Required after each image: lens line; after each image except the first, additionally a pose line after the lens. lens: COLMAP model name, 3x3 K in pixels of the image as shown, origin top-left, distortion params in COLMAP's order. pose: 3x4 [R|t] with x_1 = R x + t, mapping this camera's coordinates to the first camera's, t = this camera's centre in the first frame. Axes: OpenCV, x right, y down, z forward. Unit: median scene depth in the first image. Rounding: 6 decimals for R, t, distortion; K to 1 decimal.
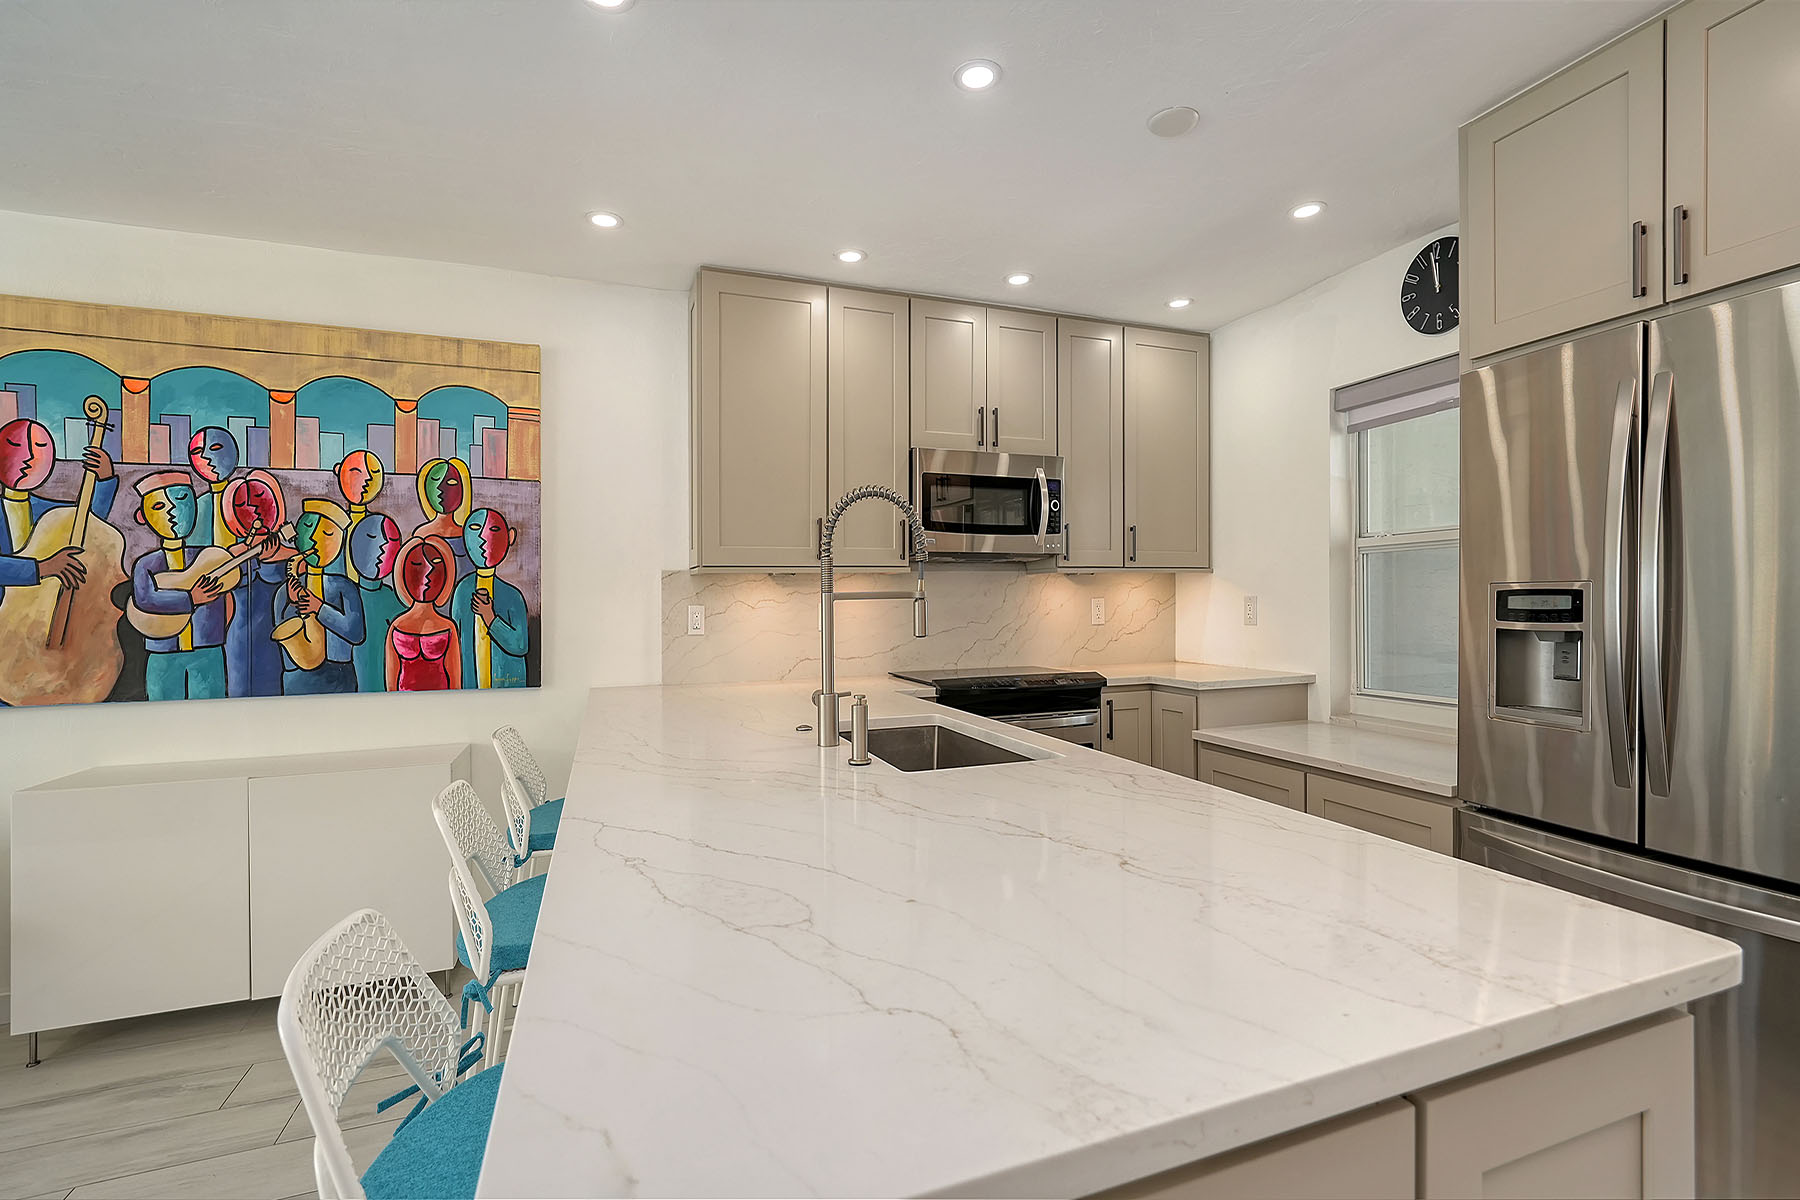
lens RADIAL K [[780.9, 0, 900.0], [0, 780.9, 600.0], [0, 0, 1]] dist [-0.002708, -0.000742]
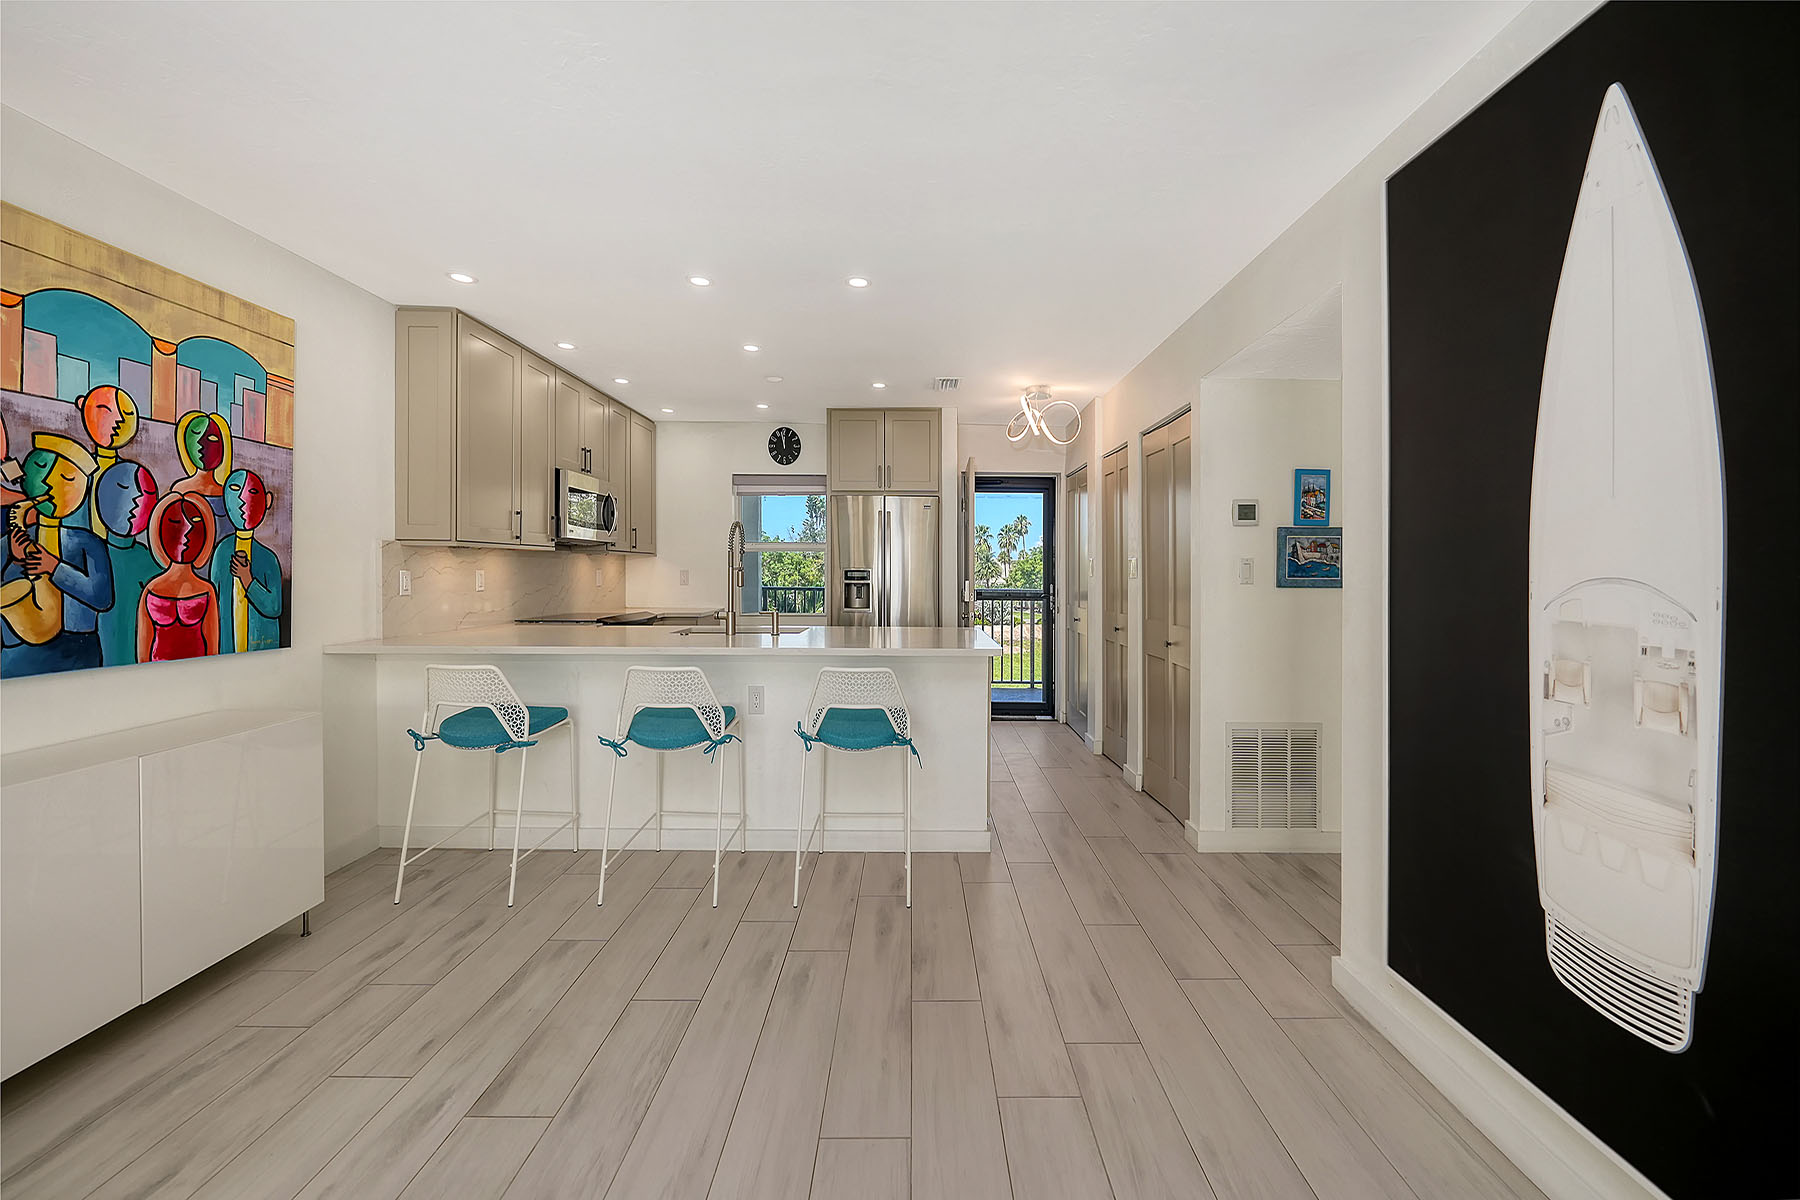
lens RADIAL K [[650.0, 0, 921.0], [0, 650.0, 569.0], [0, 0, 1]] dist [-0.001141, -0.000156]
pose [[0.329012, 0.016959, 0.944174, -1.047364], [-0.009267, 0.999849, -0.014729, 0.012837], [-0.944280, -0.003904, 0.329119, -0.083262]]
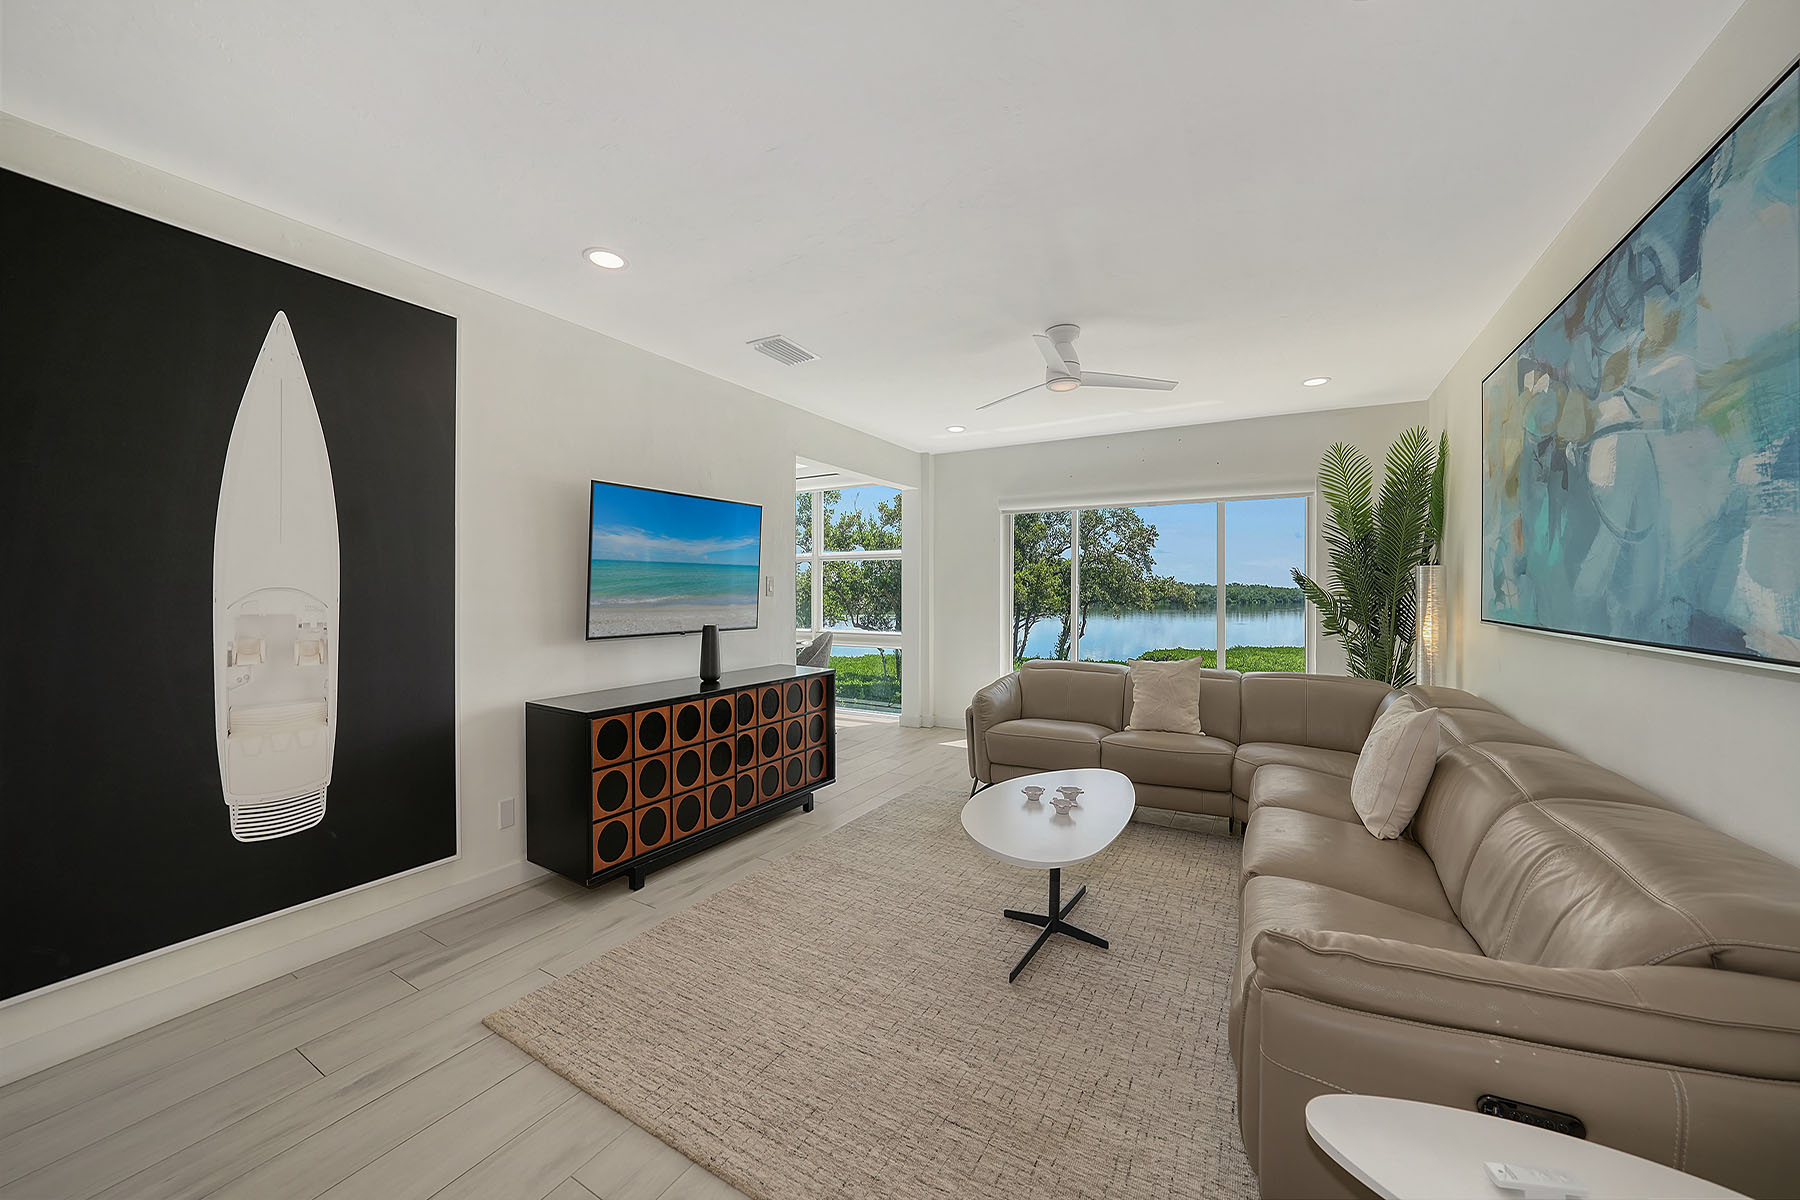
lens RADIAL K [[631.1, 0, 892.6], [0, 631.1, 578.8], [0, 0, 1]] dist [-0.001484, -0.000188]
pose [[-0.775258, 0.003717, -0.631633, -0.587979], [0.008343, 0.999956, -0.004356, 0.004429], [0.631589, -0.008647, -0.775255, 0.704703]]
